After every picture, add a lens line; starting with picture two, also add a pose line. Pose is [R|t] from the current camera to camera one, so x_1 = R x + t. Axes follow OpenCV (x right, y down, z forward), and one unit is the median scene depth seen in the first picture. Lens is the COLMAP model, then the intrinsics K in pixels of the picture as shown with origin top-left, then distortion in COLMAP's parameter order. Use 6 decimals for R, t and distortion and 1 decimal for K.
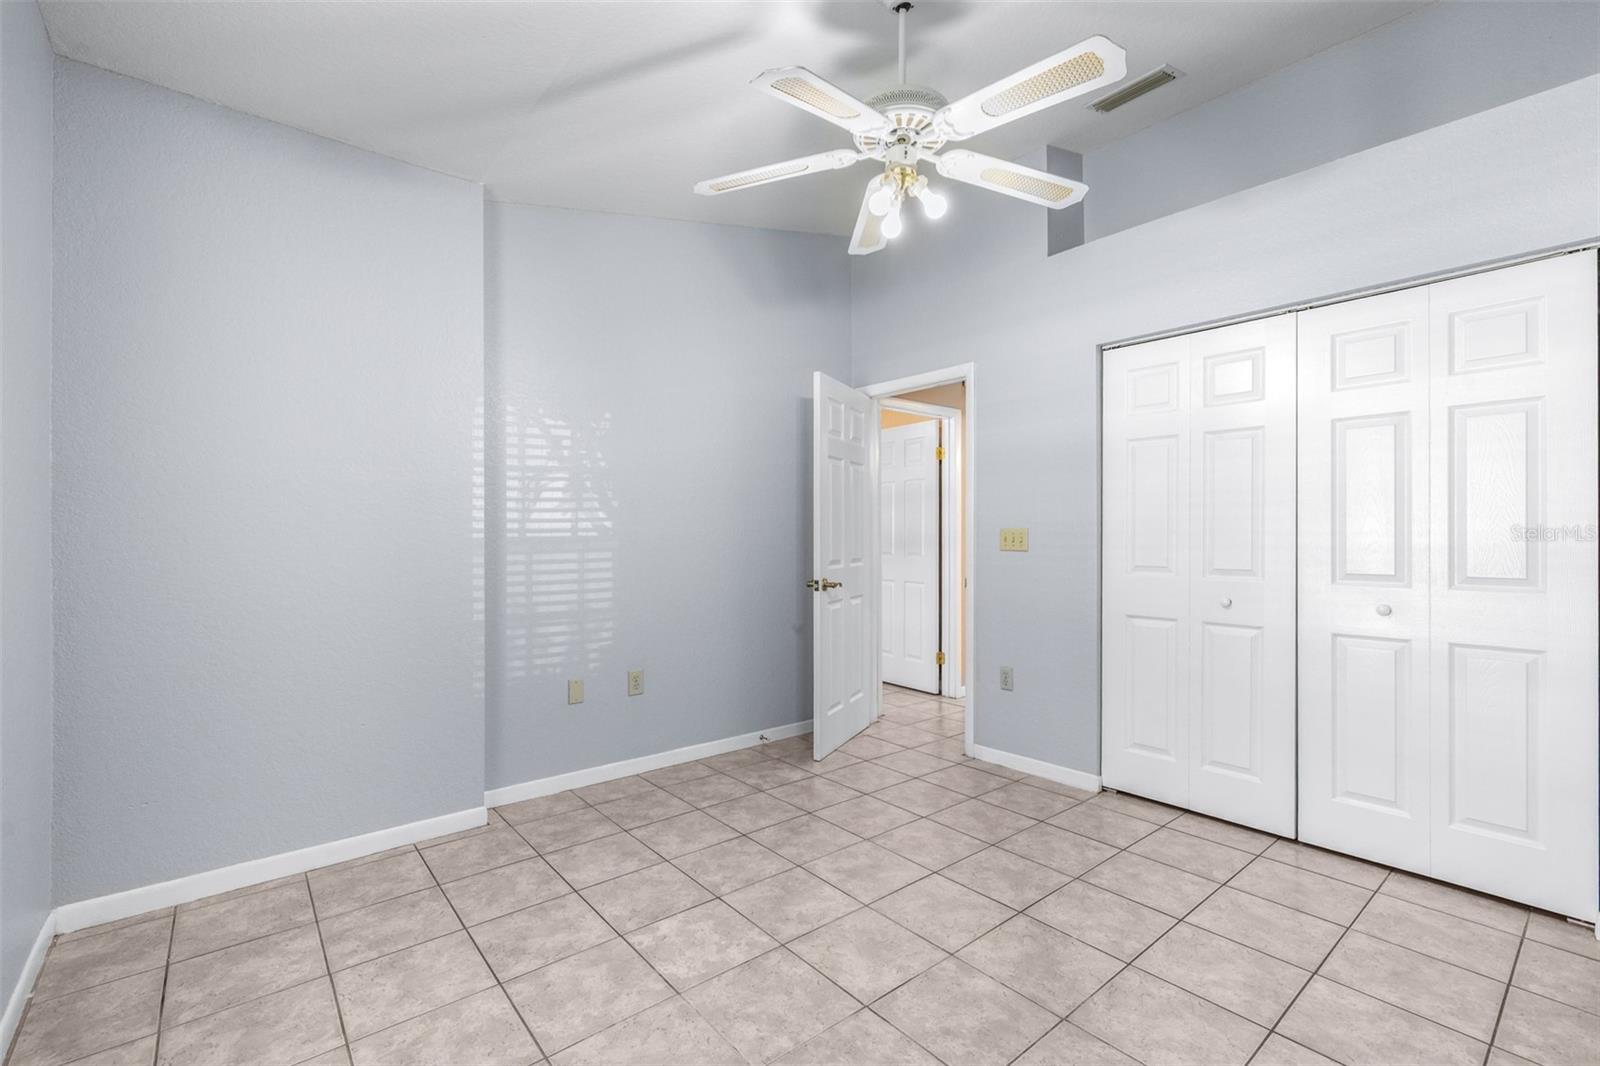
lens RADIAL K [[699.0, 0, 793.0], [0, 699.0, 545.0], [0, 0, 1]] dist [0.000326, 0.000118]
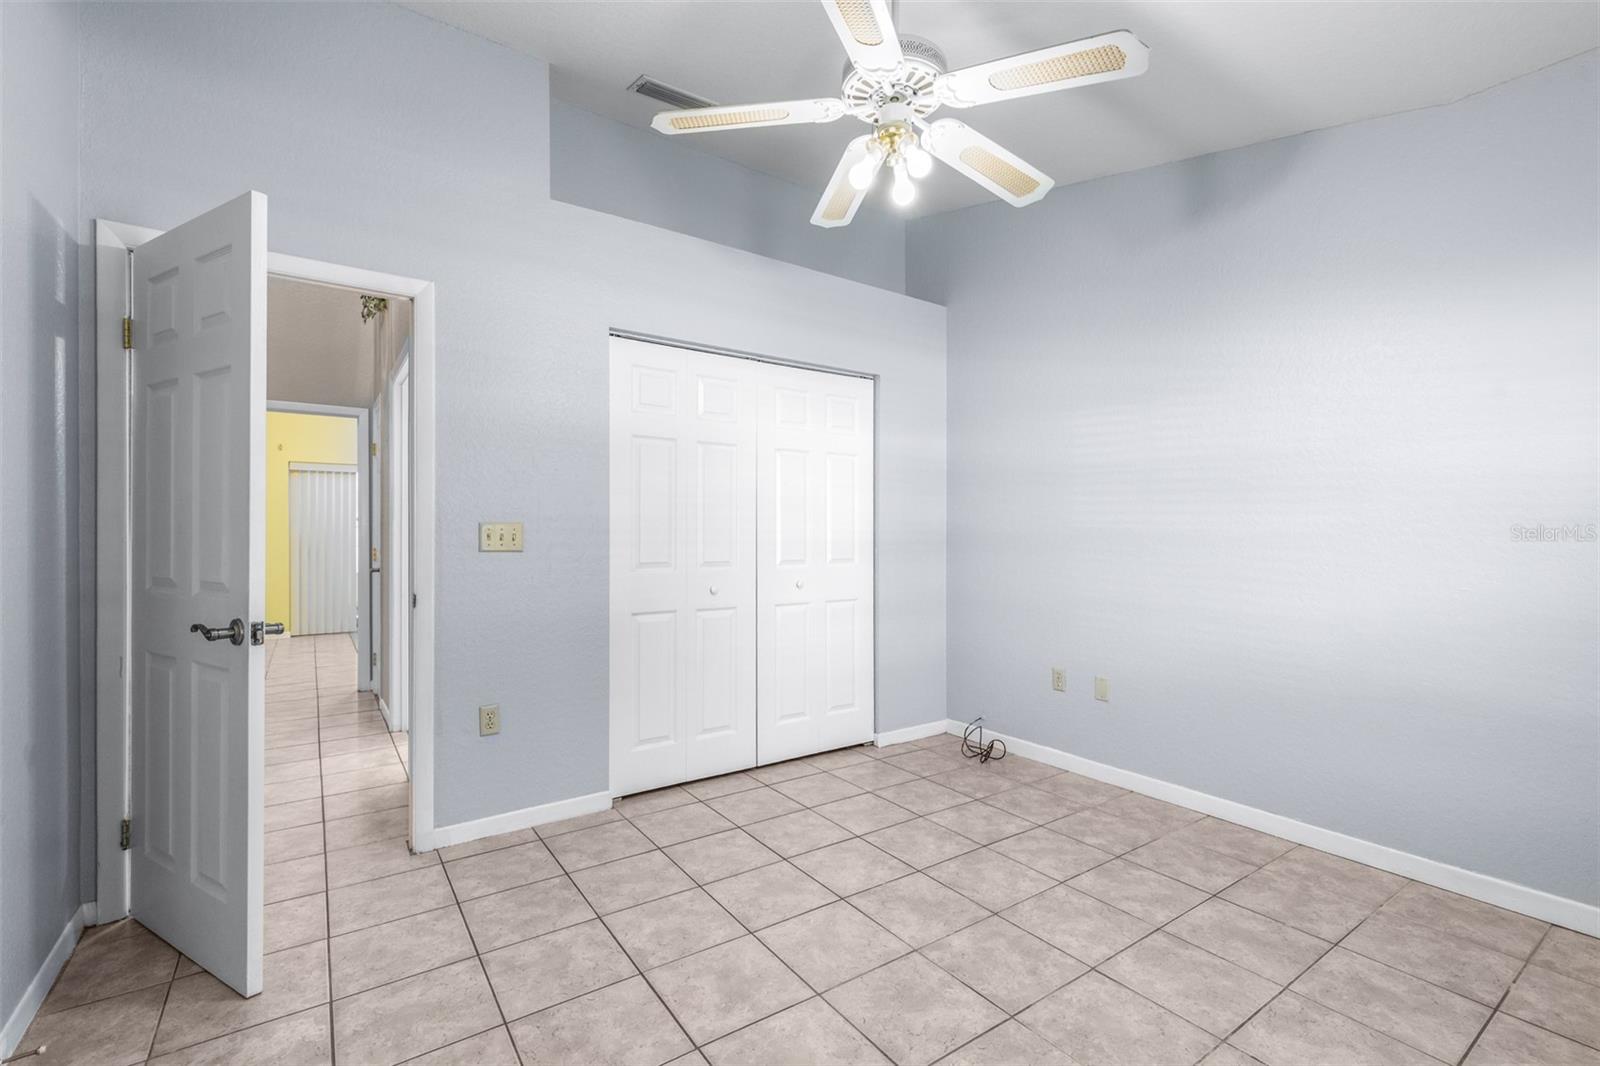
lens RADIAL K [[717.3, 0, 815.9], [0, 717.3, 540.5], [0, 0, 1]] dist [0.000477, -0.000333]
pose [[0.062120, -0.009577, 0.998023, -0.680782], [0.007685, 0.999929, 0.009117, -0.011983], [-0.998039, 0.007103, 0.062189, 0.907208]]
